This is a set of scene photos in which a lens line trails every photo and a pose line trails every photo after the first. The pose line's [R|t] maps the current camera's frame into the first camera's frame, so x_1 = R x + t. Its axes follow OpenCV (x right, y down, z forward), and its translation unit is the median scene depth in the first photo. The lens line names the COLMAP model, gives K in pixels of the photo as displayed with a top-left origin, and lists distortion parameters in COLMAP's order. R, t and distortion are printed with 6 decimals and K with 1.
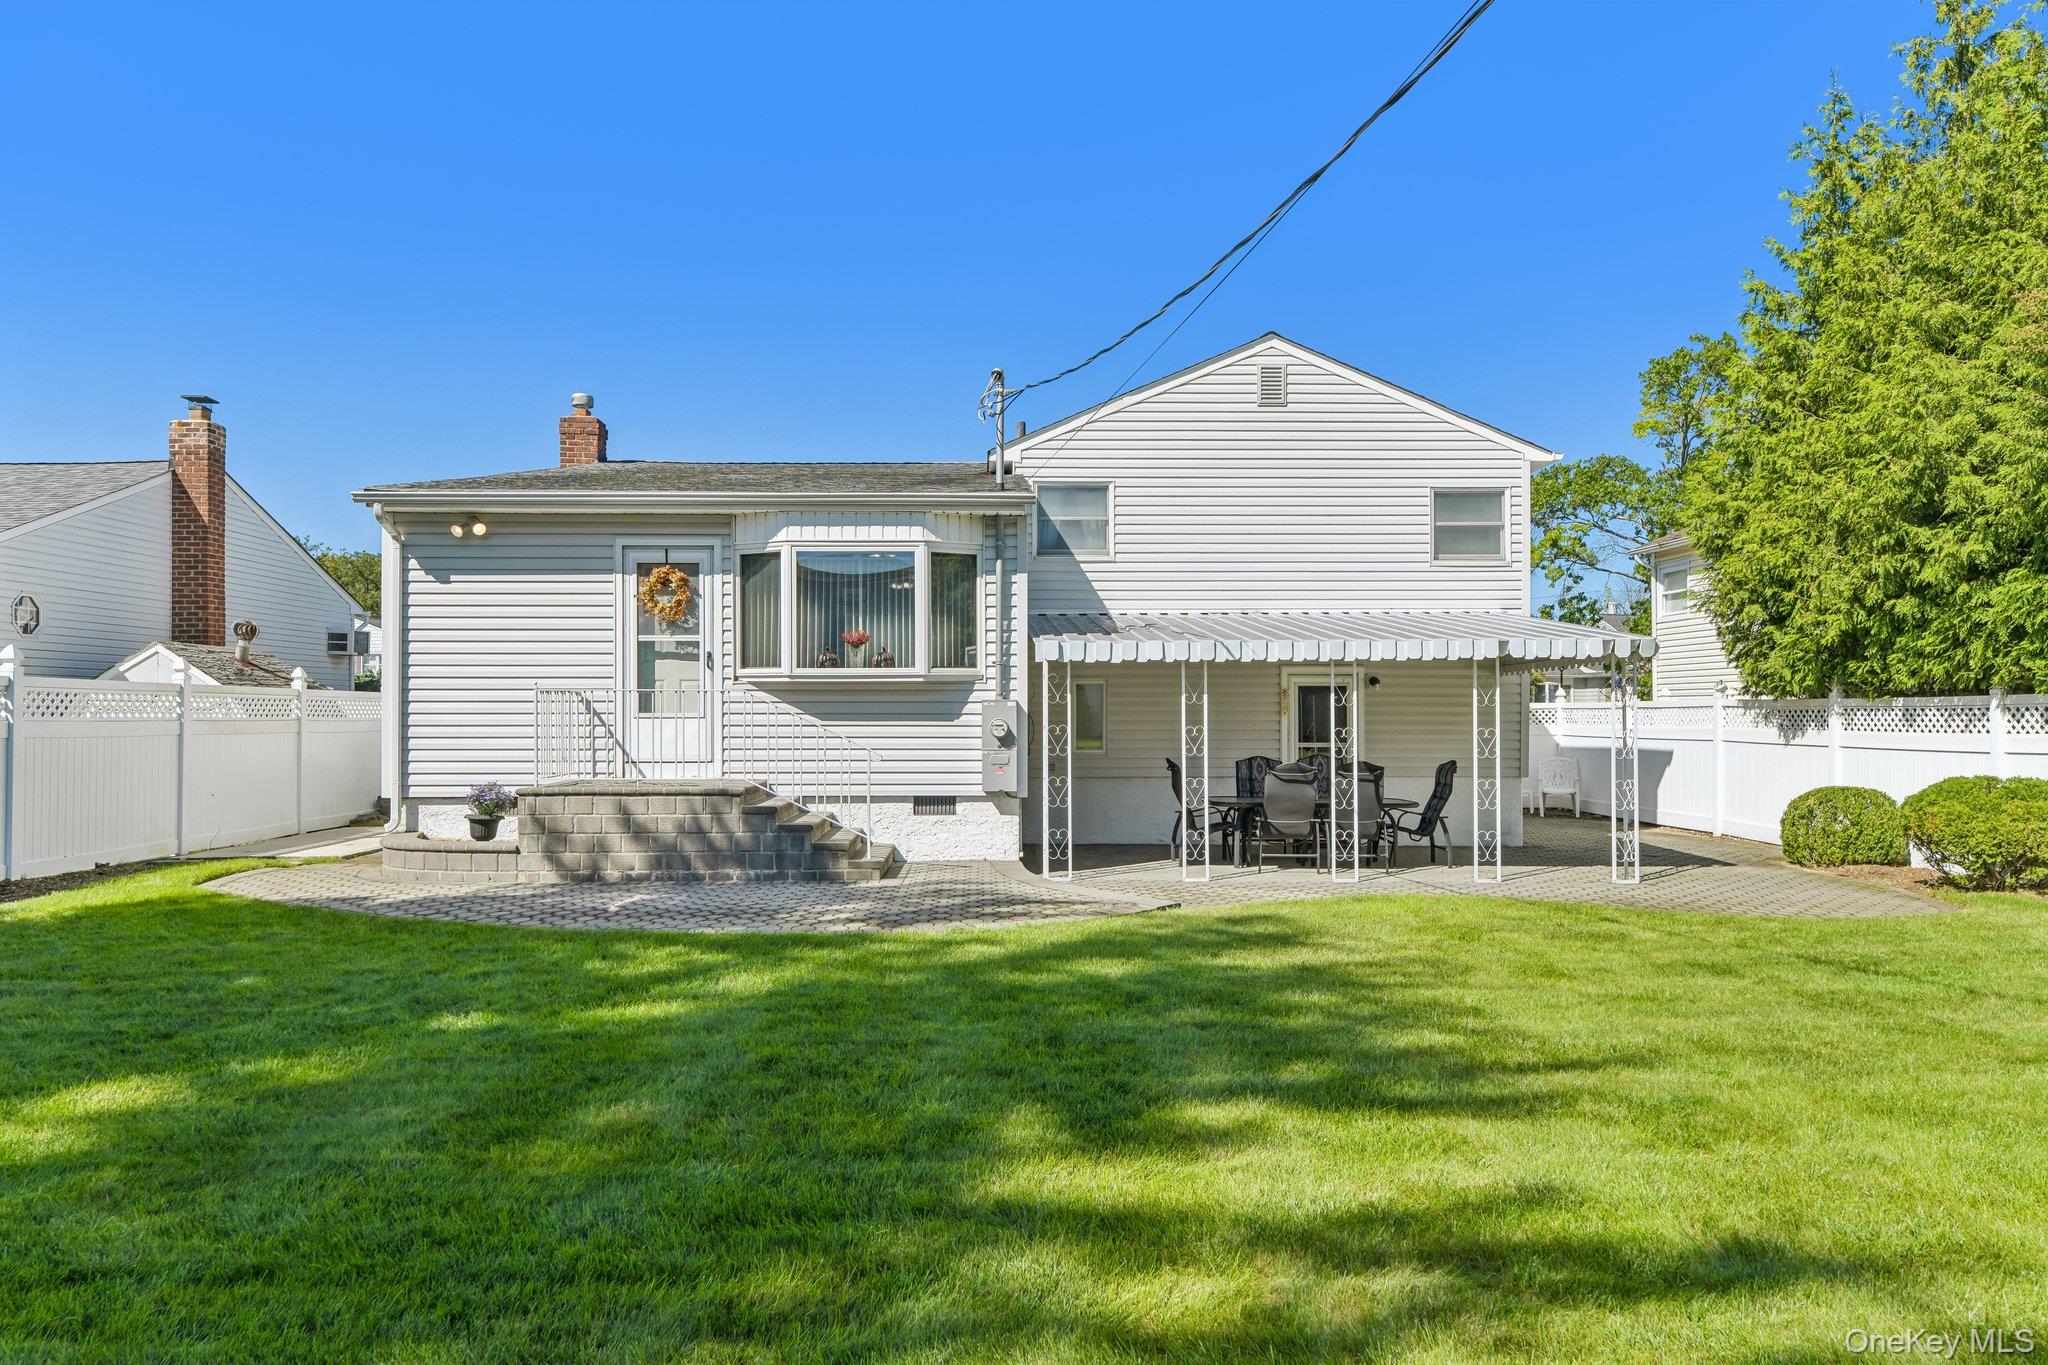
lens RADIAL K [[1303.8, 0, 1016.0], [0, 1303.8, 690.5], [0, 0, 1]] dist [0.003159, 0.002510]
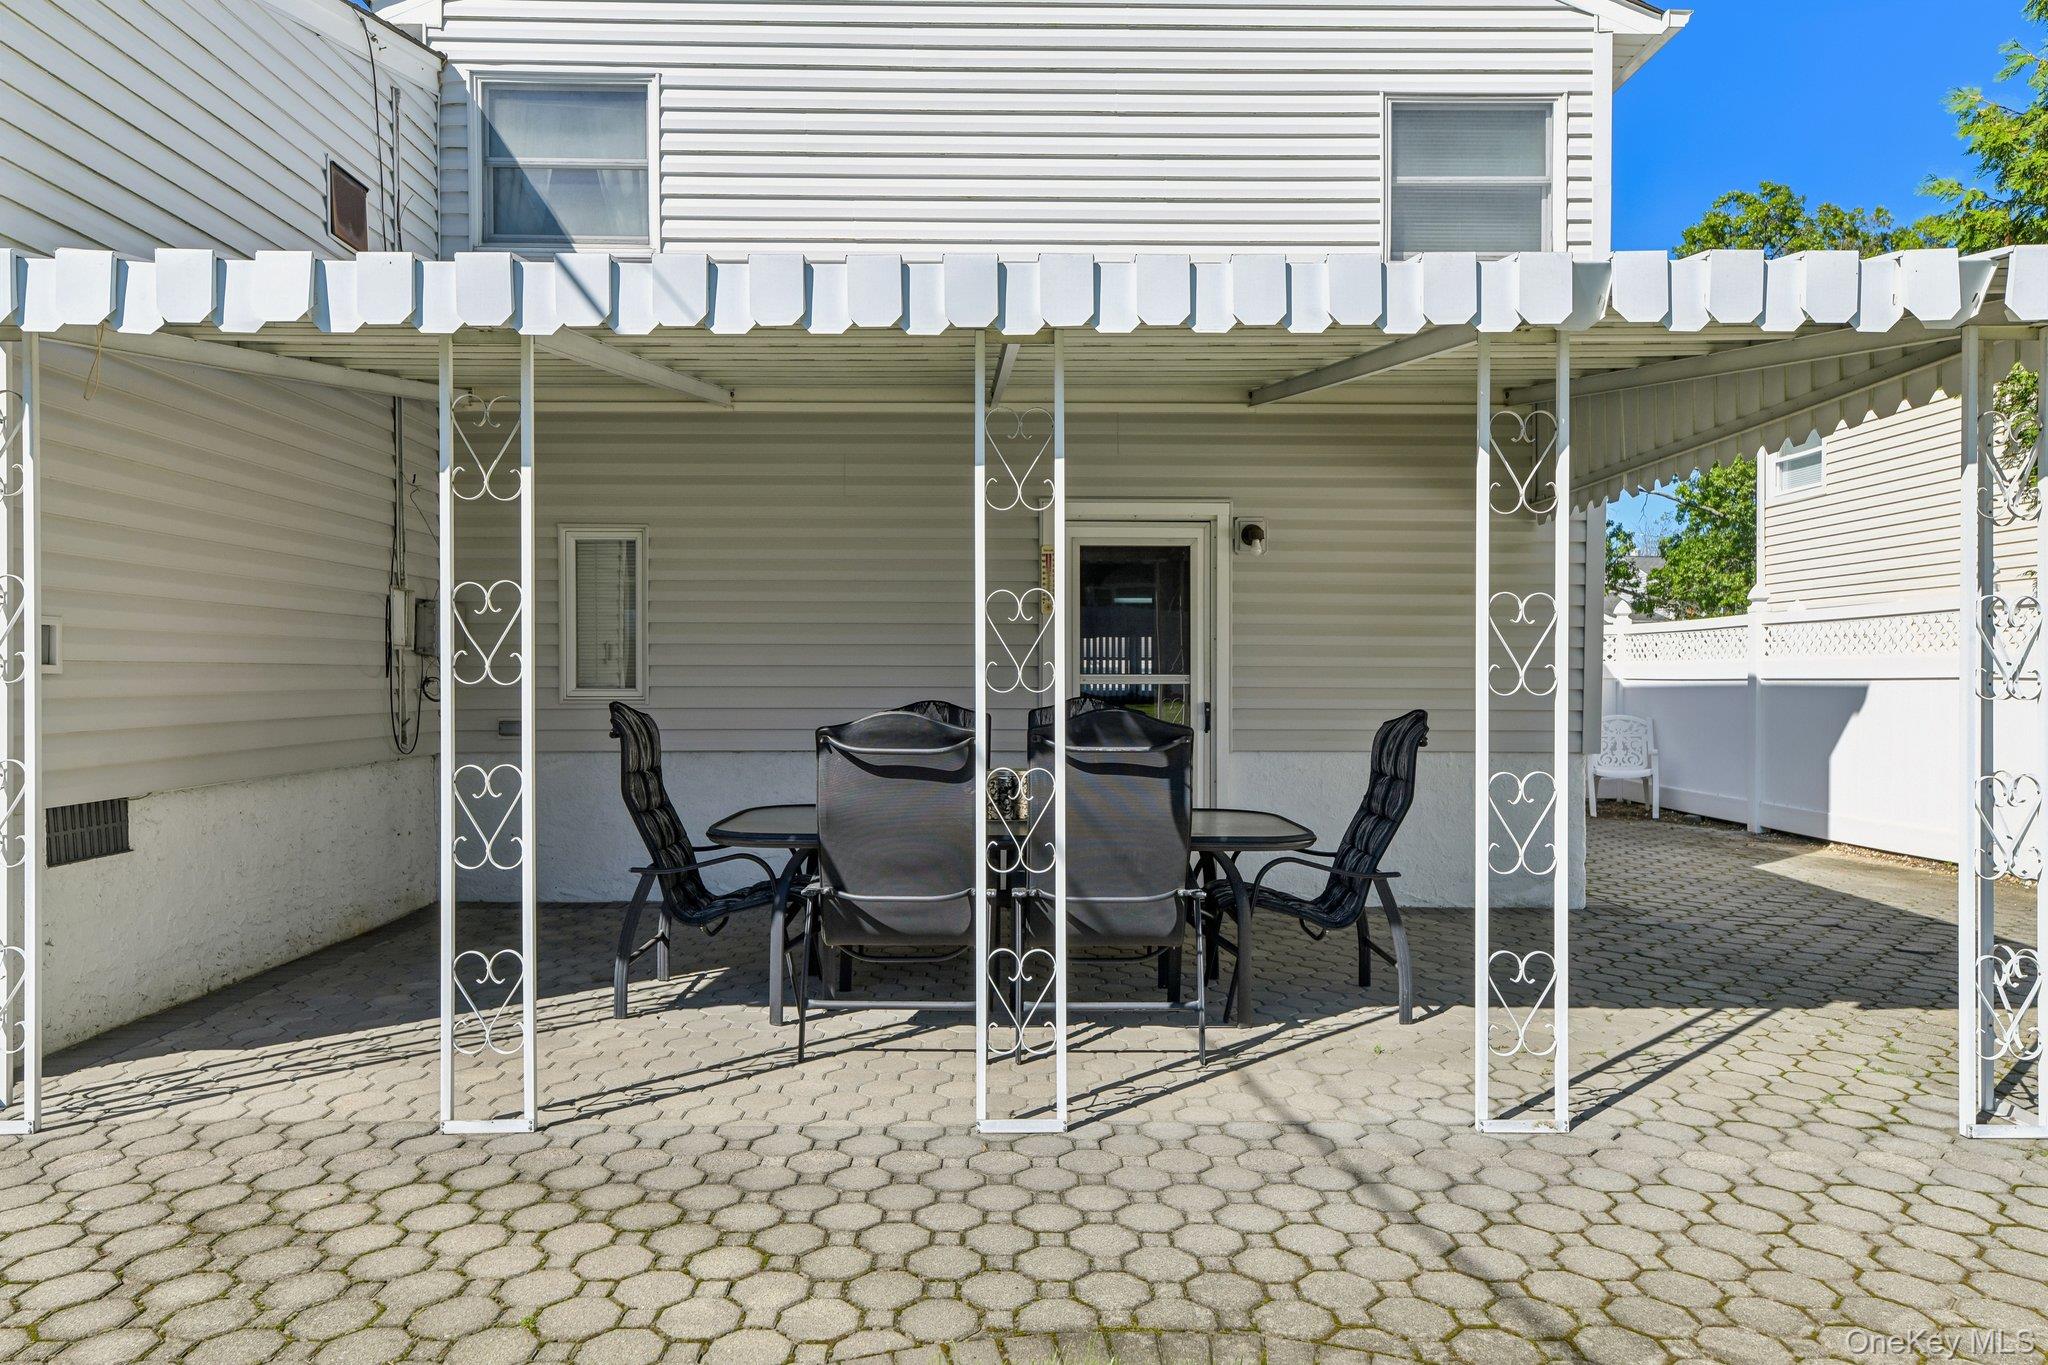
lens RADIAL K [[1303.8, 0, 1030.2], [0, 1303.8, 691.0], [0, 0, 1]] dist [0.003159, 0.002510]
pose [[0.999951, 0.002223, 0.009686, 0.203291], [-0.002503, 0.999577, 0.028983, 0.034411], [-0.009618, -0.029006, 0.999533, 0.580984]]
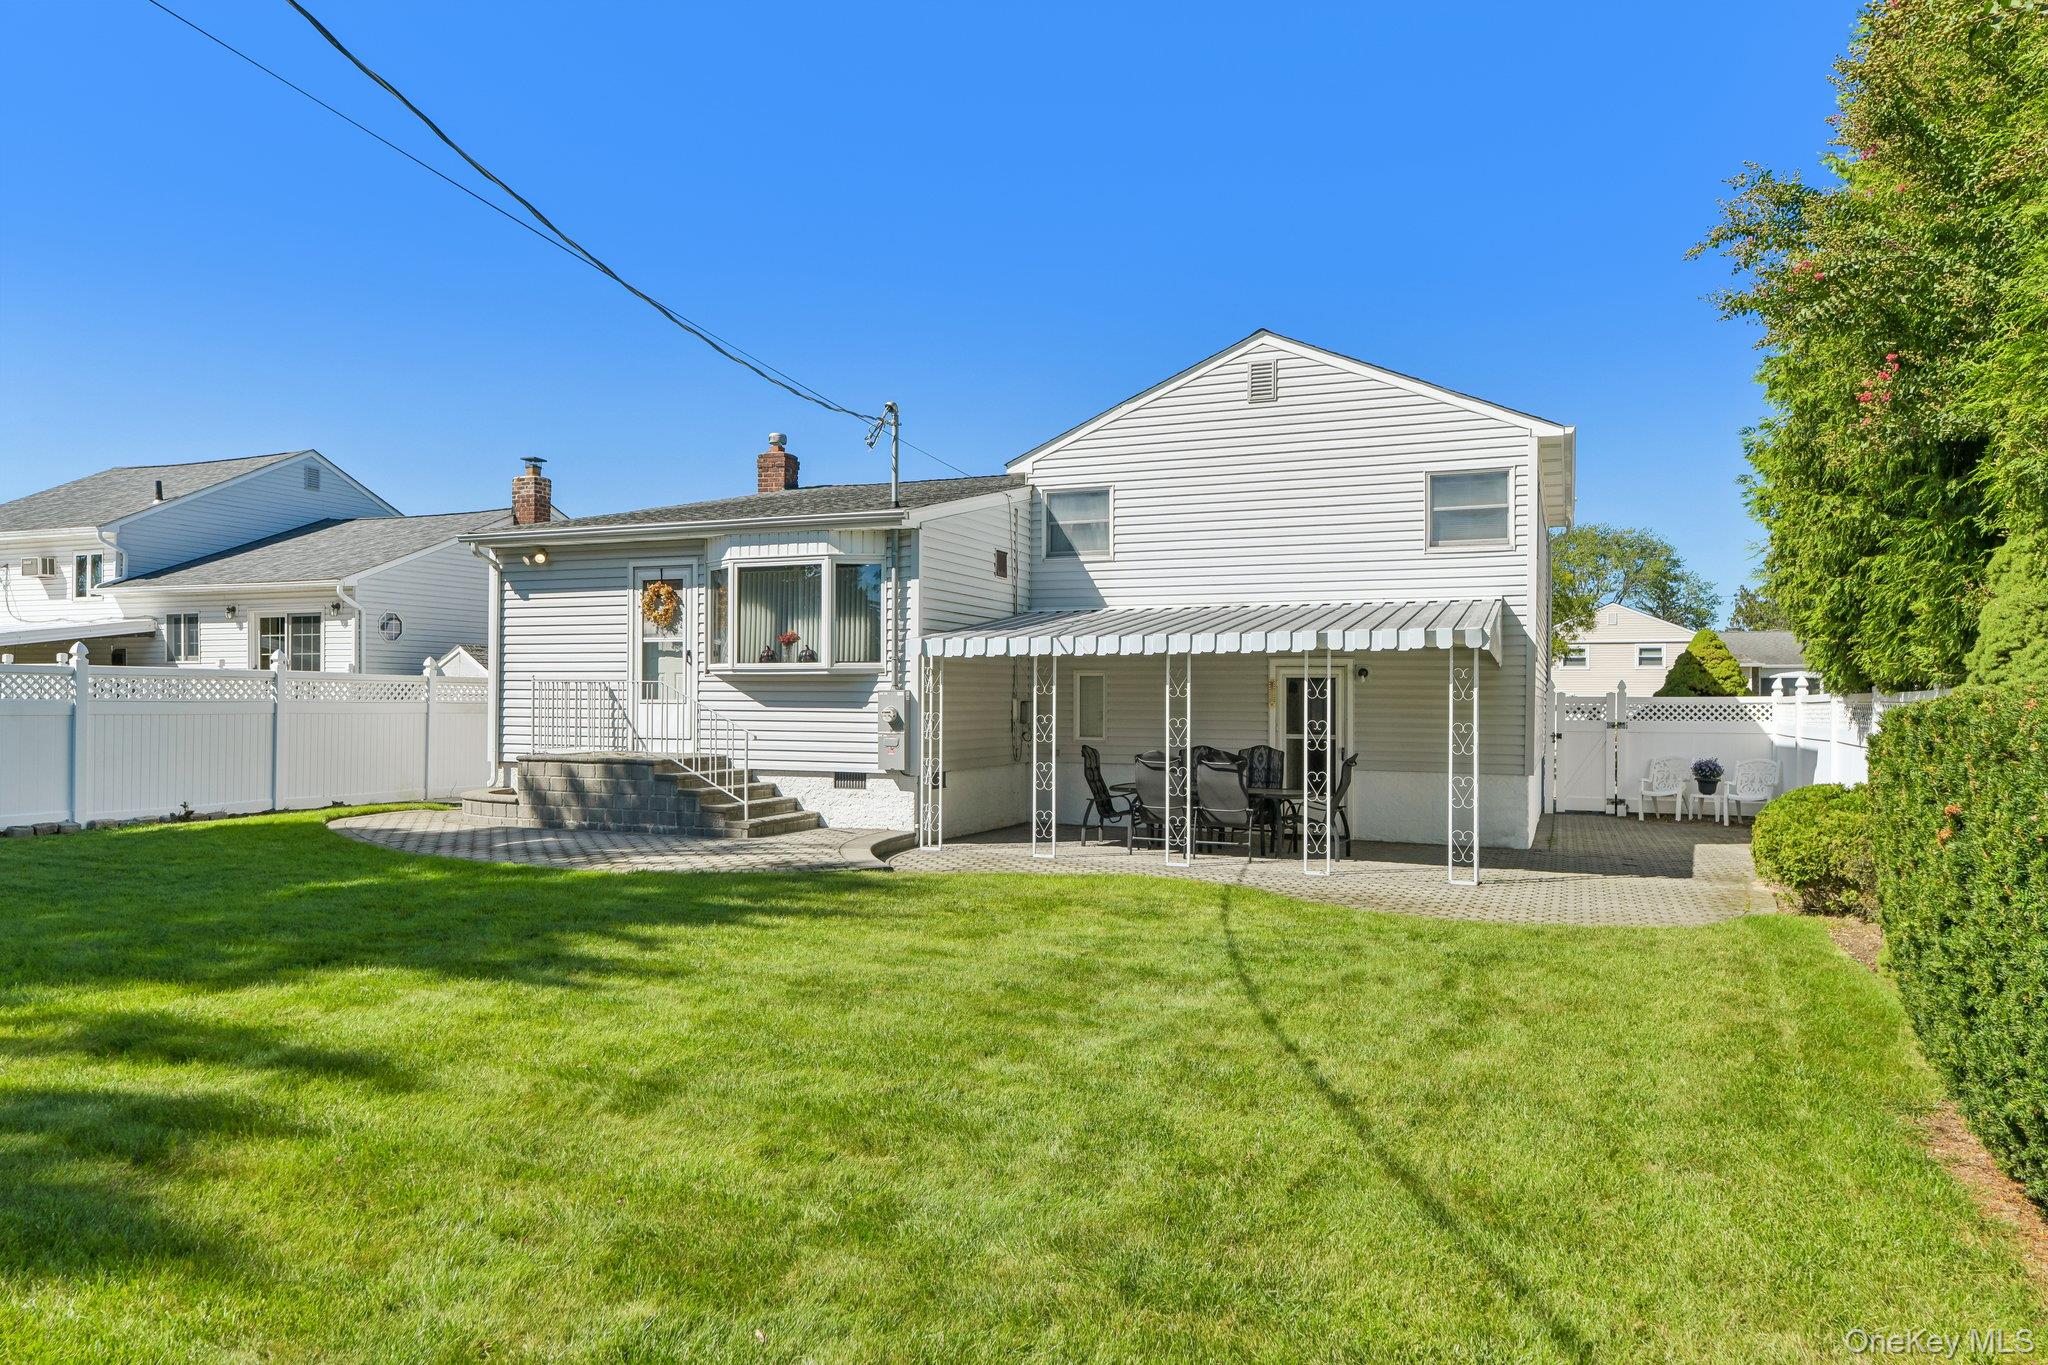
lens RADIAL K [[1303.8, 0, 1006.8], [0, 1303.8, 684.7], [0, 0, 1]] dist [0.003159, 0.002510]
pose [[0.913556, 0.002410, -0.406707, 0.446443], [-0.001600, 0.999996, 0.002332, -0.000280], [0.406711, -0.001479, 0.913556, -0.007251]]
